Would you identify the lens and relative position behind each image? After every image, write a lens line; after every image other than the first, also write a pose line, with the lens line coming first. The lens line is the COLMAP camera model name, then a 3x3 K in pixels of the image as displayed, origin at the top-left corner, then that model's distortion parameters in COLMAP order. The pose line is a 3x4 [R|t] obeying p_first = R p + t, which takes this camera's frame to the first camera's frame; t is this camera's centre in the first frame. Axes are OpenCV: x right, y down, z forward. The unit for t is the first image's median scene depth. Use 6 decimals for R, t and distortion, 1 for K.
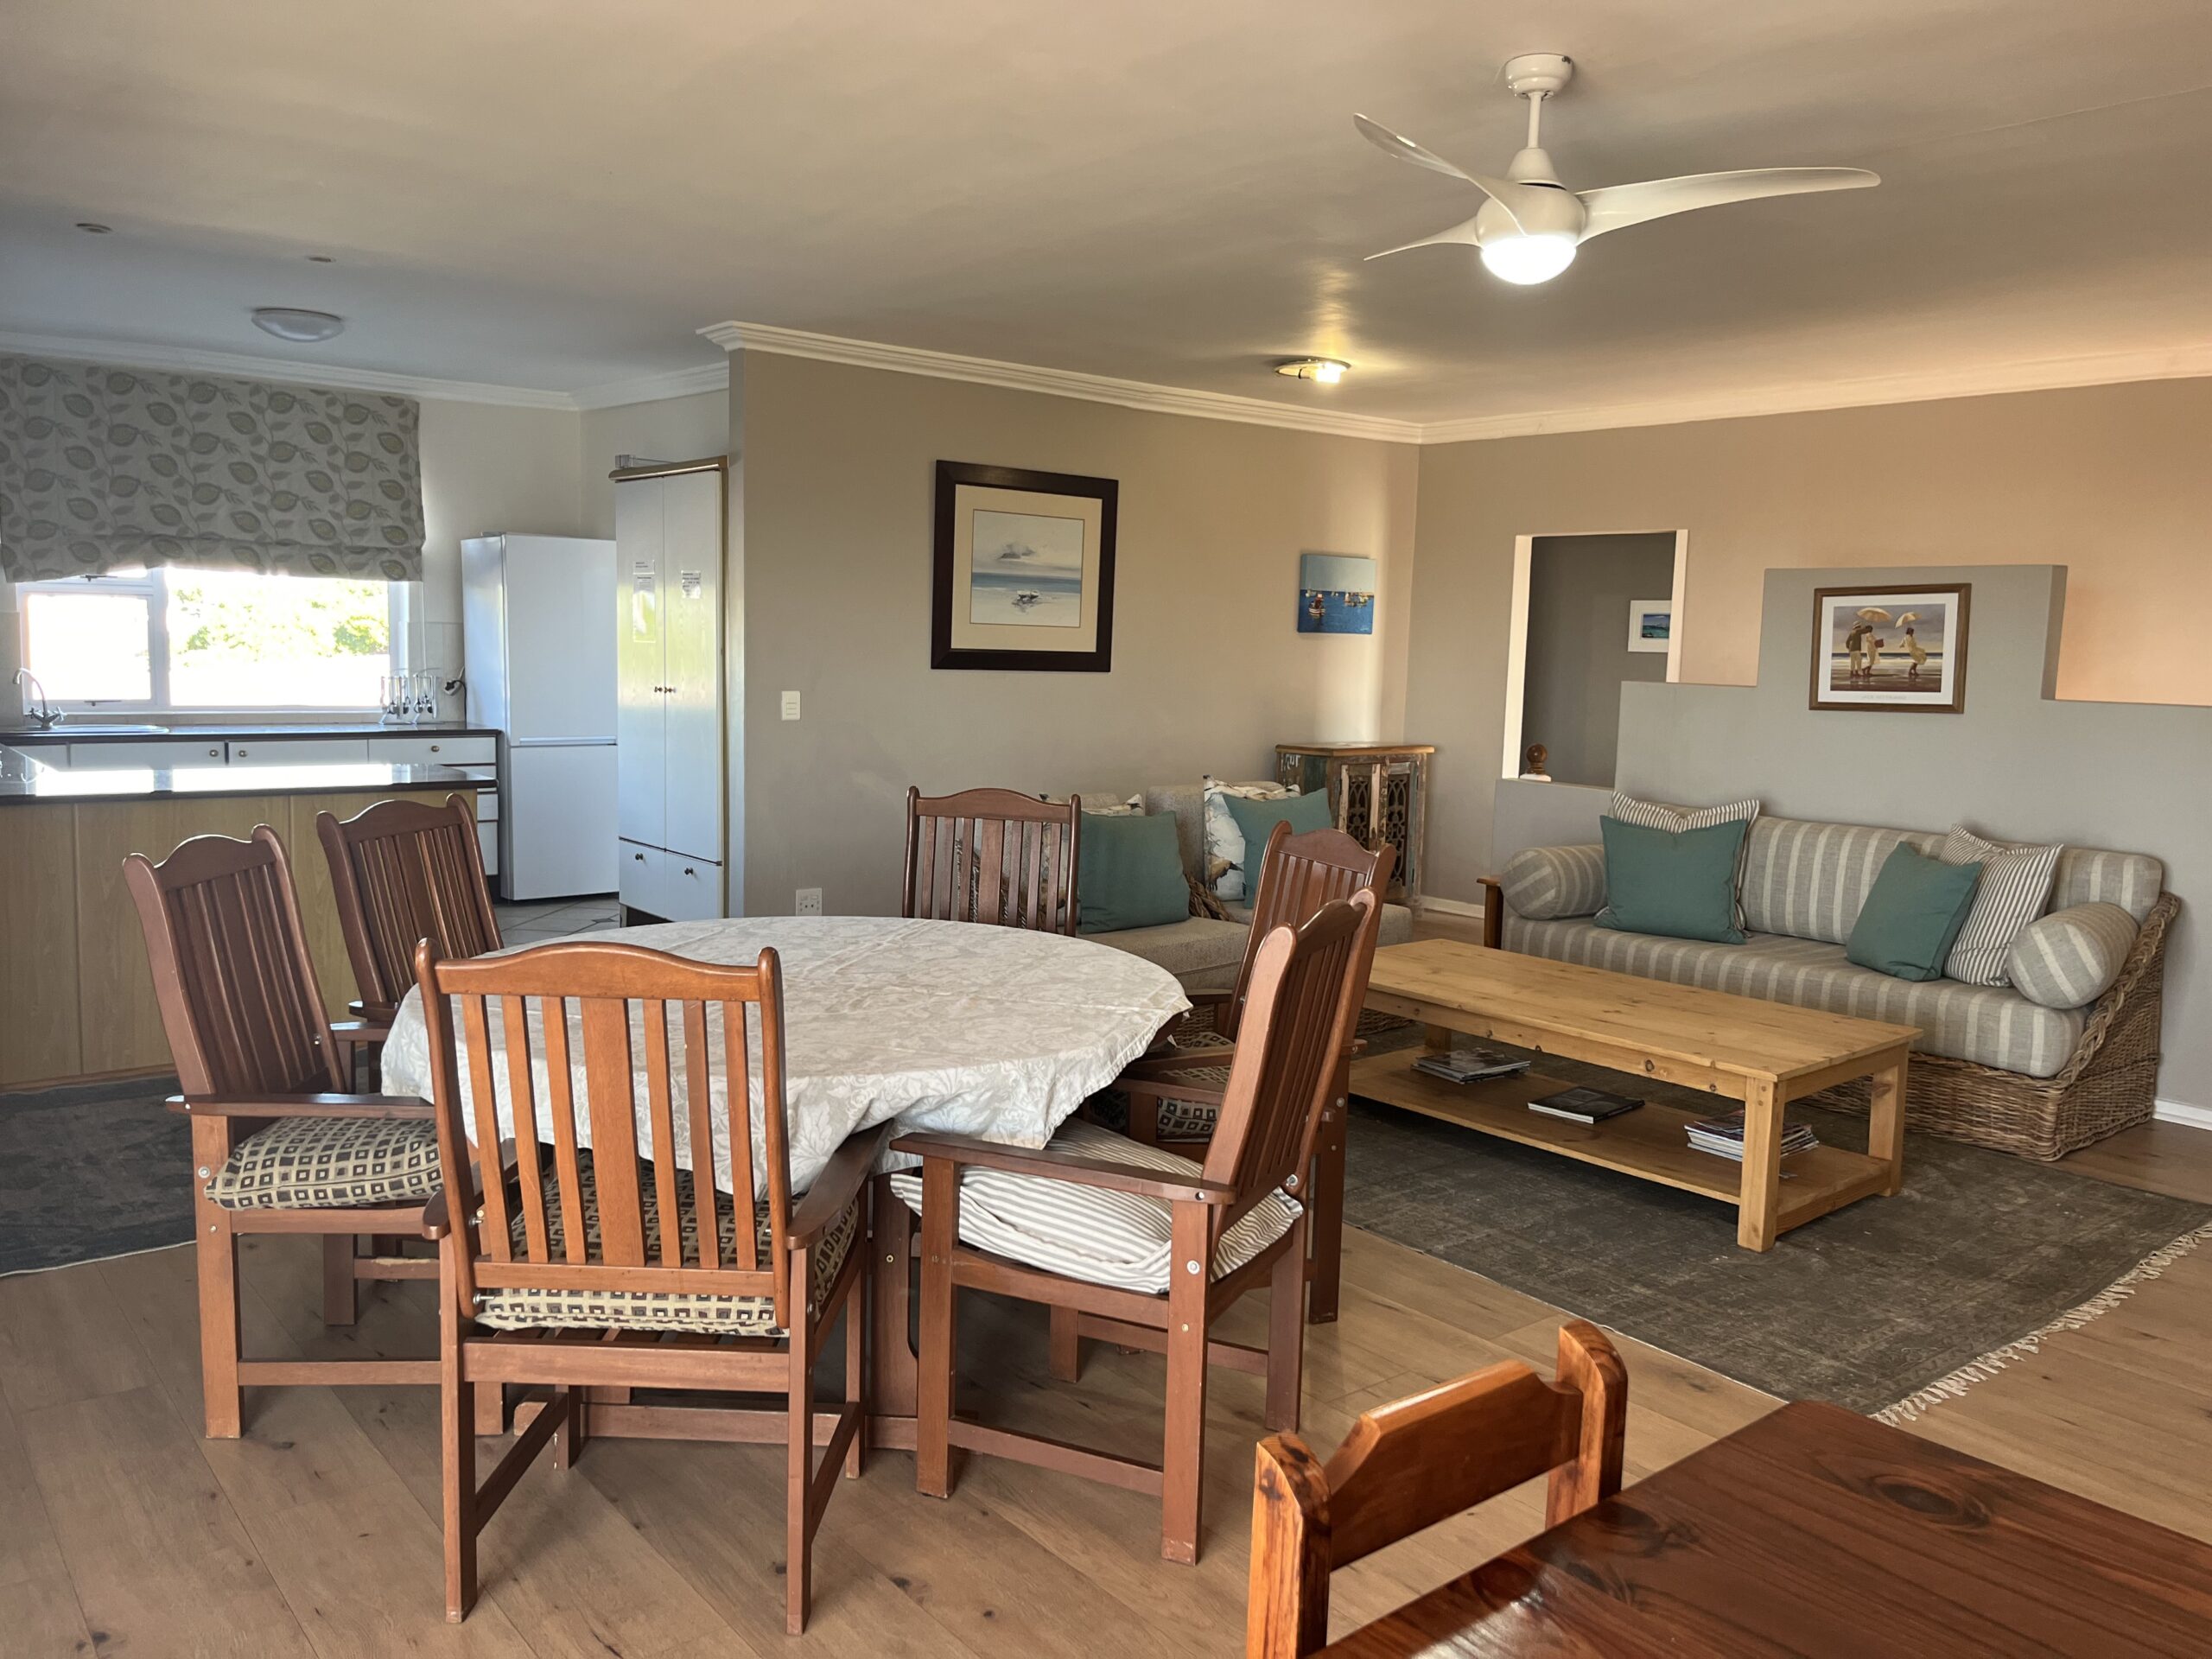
lens RADIAL K [[1665.7, 0, 1106.7], [0, 1665.7, 845.0], [0, 0, 1]] dist [0.051804, -0.106695]
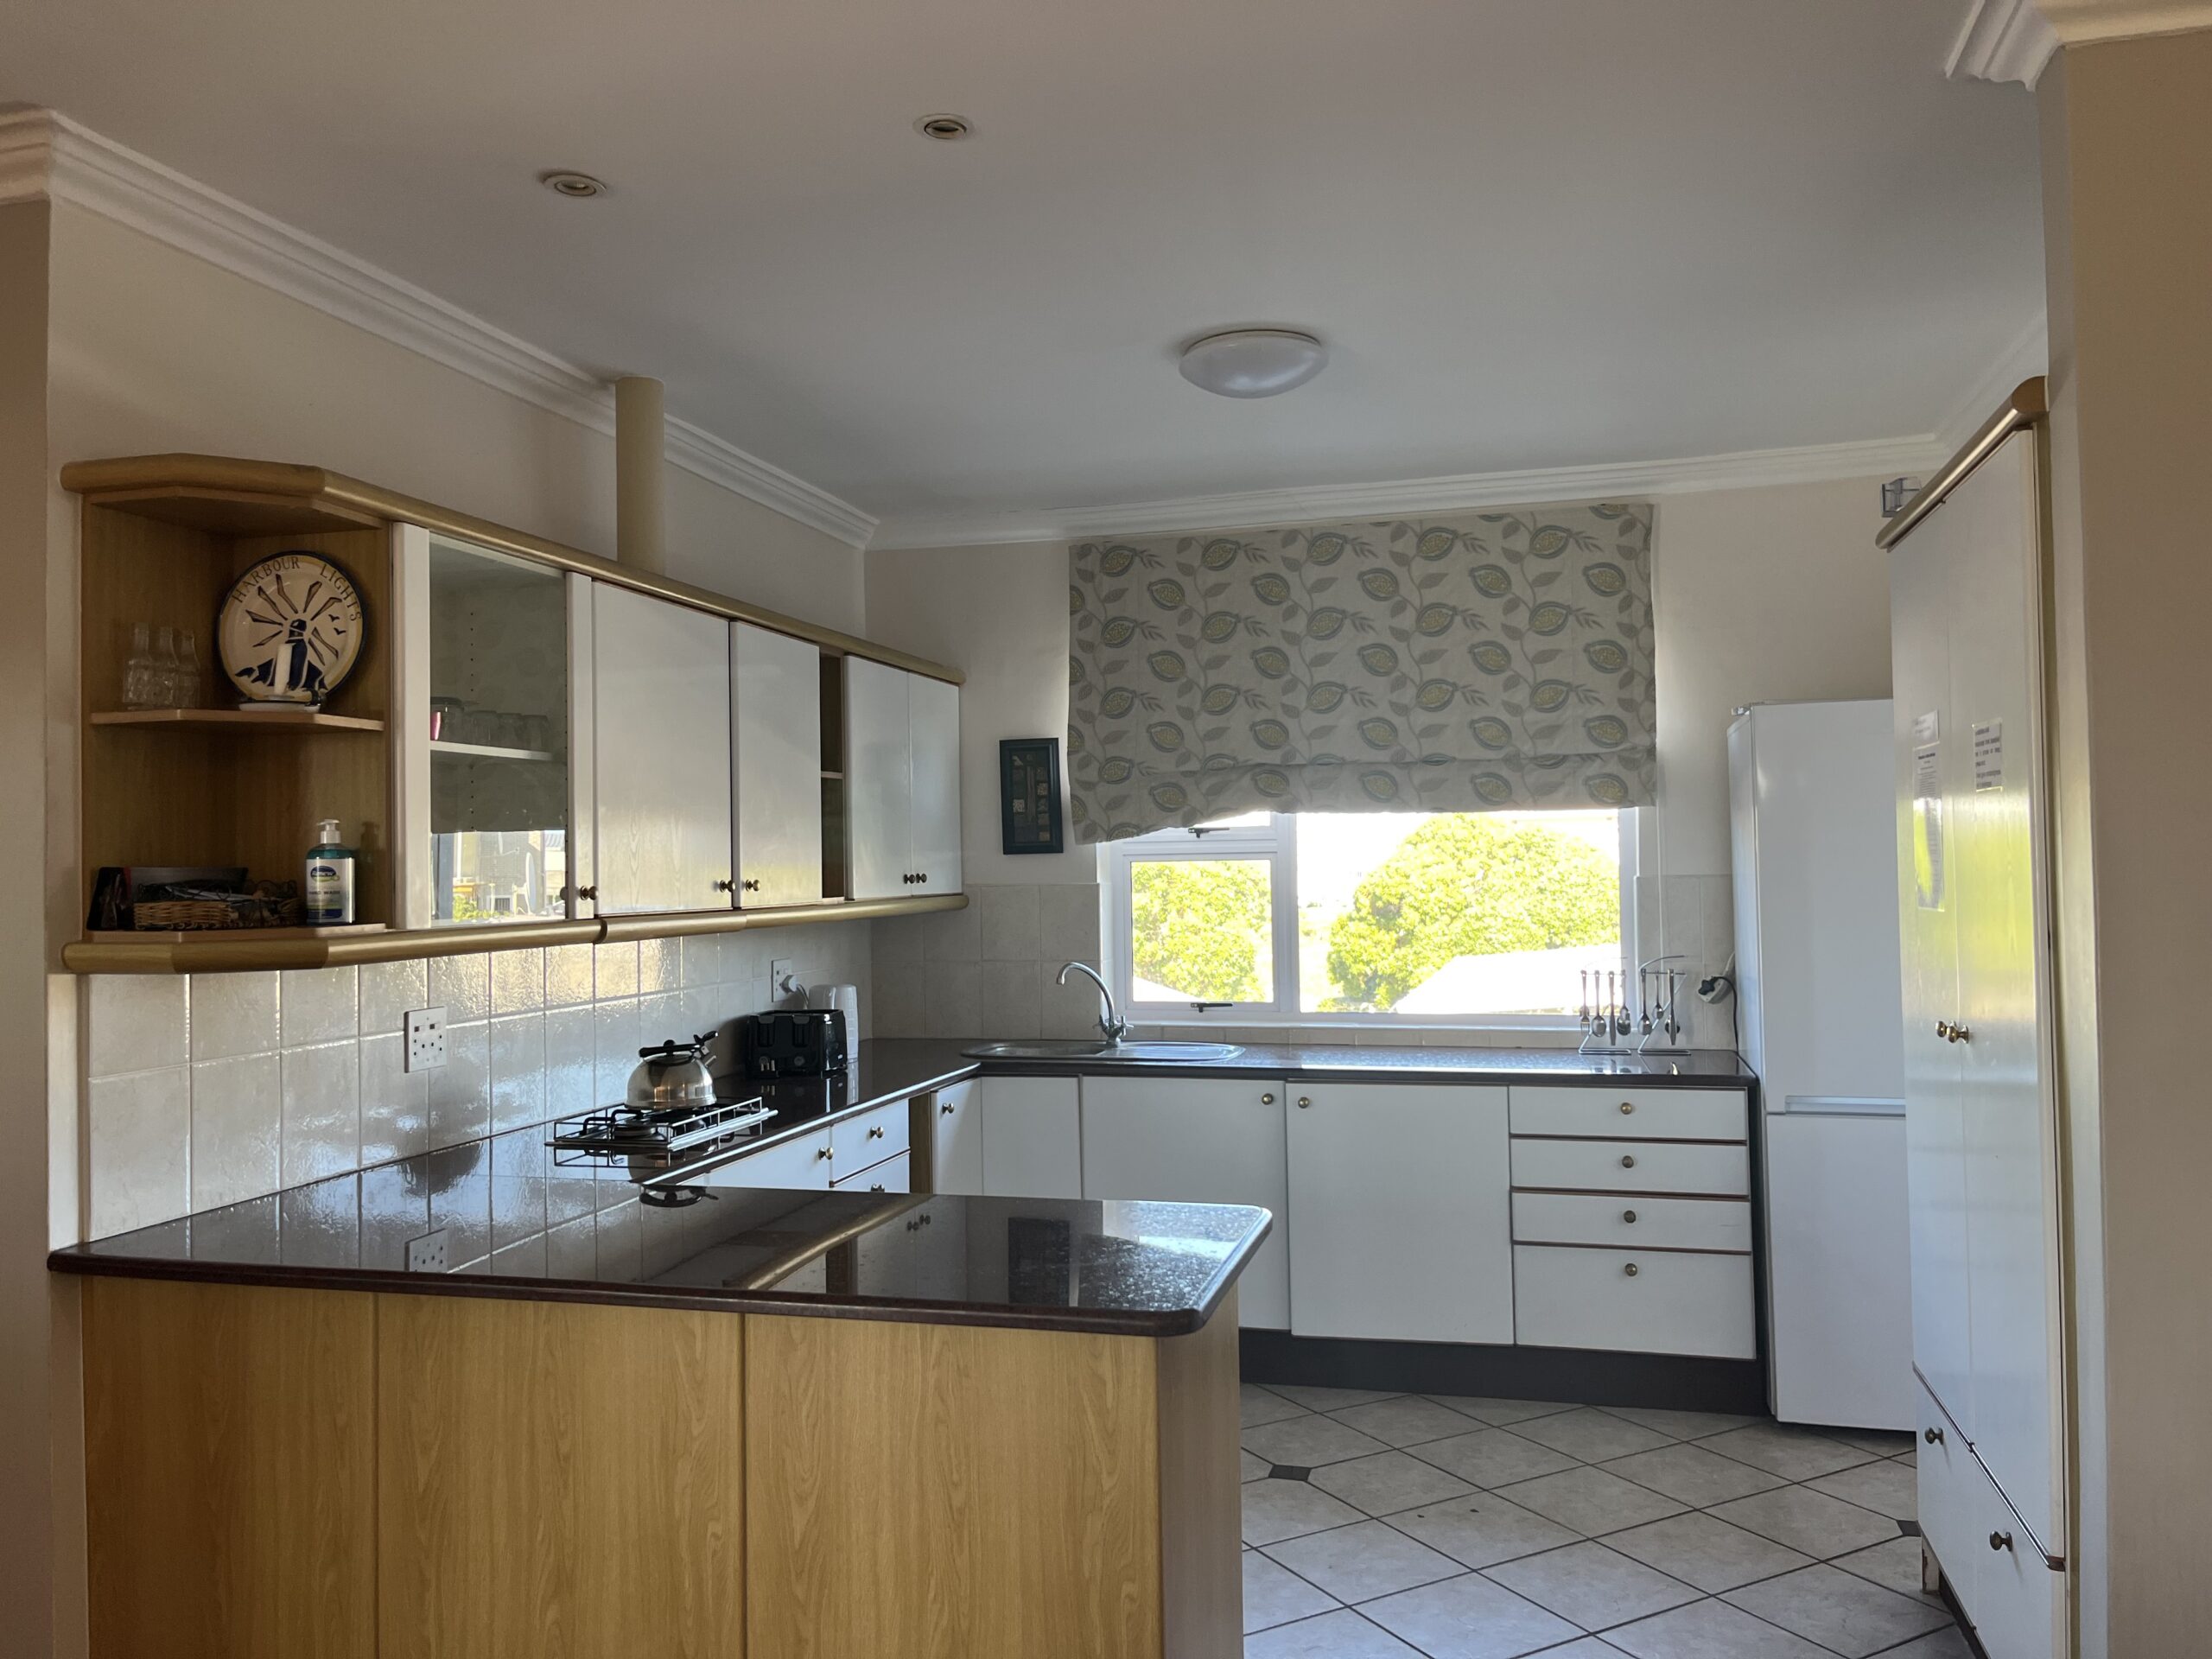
lens RADIAL K [[1665.7, 0, 1106.7], [0, 1665.7, 845.0], [0, 0, 1]] dist [0.051804, -0.106695]
pose [[0.576096, -0.052308, -0.815707, -0.050185], [-0.065008, 0.991857, -0.109516, -0.071612], [0.814793, 0.116120, 0.568004, 0.545456]]
